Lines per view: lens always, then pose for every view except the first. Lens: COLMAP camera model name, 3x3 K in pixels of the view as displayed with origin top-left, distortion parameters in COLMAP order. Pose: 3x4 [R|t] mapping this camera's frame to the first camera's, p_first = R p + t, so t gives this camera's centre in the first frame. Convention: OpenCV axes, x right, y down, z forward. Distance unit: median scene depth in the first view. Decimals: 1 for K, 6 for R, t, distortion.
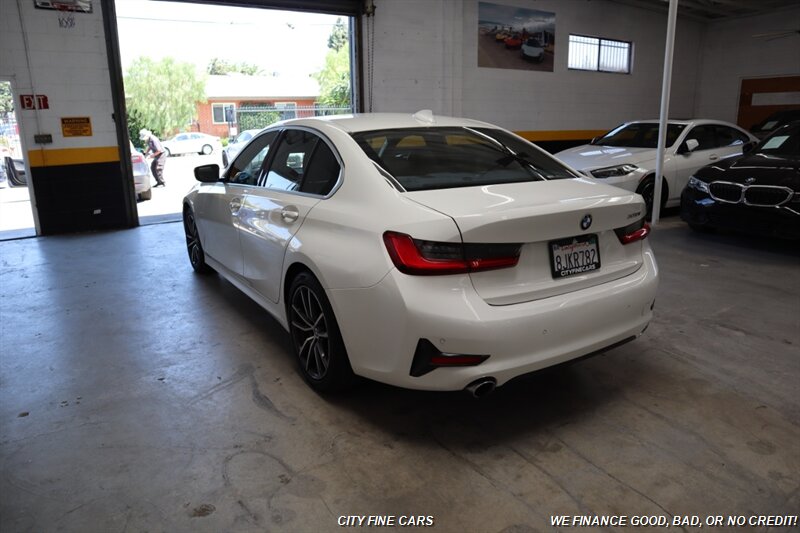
lens RADIAL K [[552.3, 0, 398.7], [0, 552.3, 267.6], [0, 0, 1]] dist [-0.118988, 0.071384]
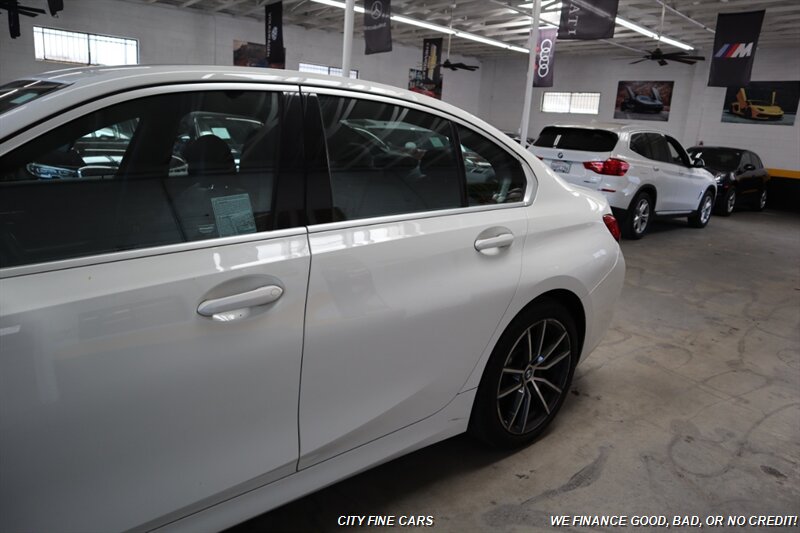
lens RADIAL K [[552.3, 0, 395.1], [0, 552.3, 271.5], [0, 0, 1]] dist [-0.118988, 0.071384]
pose [[-0.142314, -0.239132, 0.960501, -0.873270], [0.195015, 0.944584, 0.264064, -0.277526], [-0.970420, 0.224892, -0.087793, 1.273726]]
